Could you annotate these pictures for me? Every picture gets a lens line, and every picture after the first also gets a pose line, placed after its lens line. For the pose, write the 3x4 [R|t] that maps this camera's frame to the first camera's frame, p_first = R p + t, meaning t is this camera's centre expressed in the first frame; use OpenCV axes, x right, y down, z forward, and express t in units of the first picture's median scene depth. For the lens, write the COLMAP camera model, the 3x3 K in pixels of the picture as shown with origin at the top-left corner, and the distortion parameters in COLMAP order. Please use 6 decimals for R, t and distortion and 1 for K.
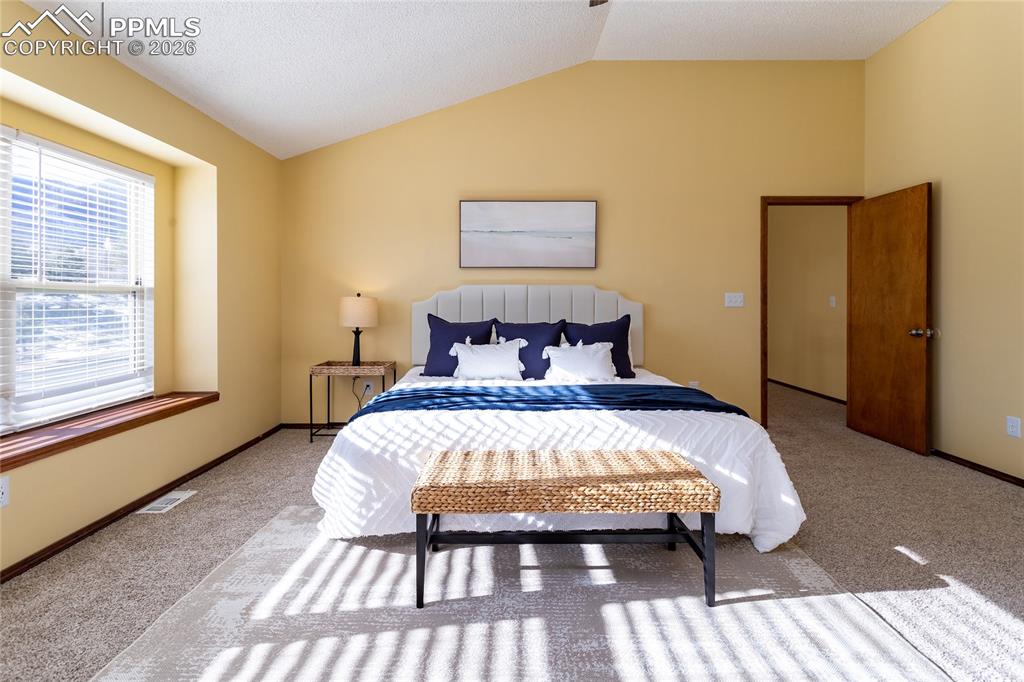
lens RADIAL K [[497.5, 0, 484.5], [0, 497.5, 301.6], [0, 0, 1]] dist [0.000697, 0.000318]
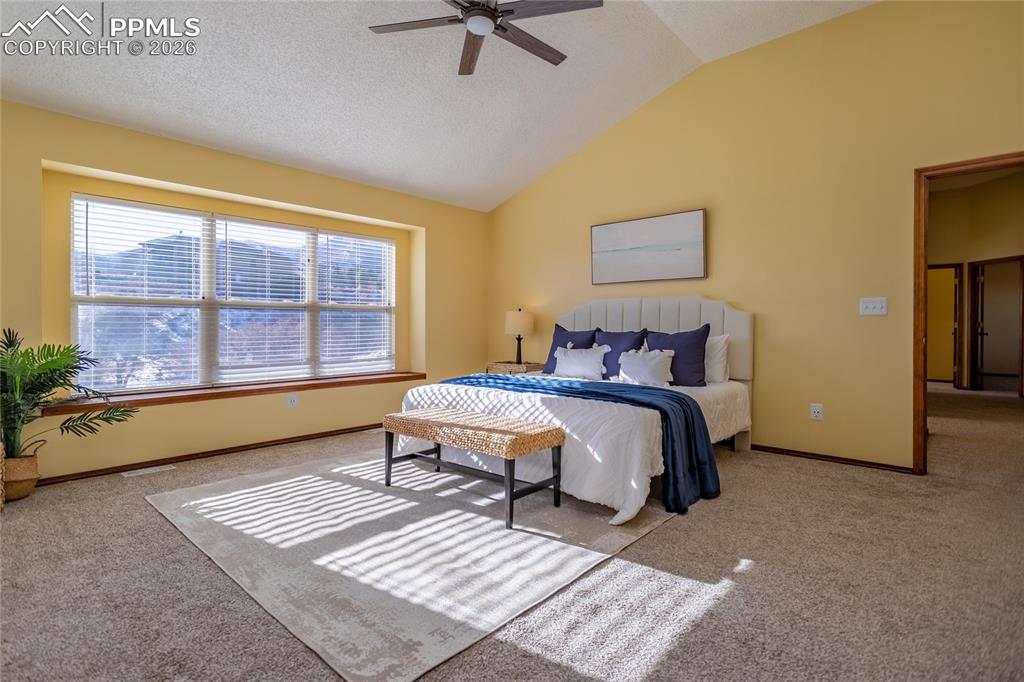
lens RADIAL K [[513.3, 0, 500.2], [0, 513.3, 325.6], [0, 0, 1]] dist [-0.000526, 0.000150]
pose [[0.733438, 0.000462, -0.679756, 0.713355], [-0.000497, 1.000000, 0.000144, 0.031656], [0.679756, 0.000232, 0.733438, -0.017316]]
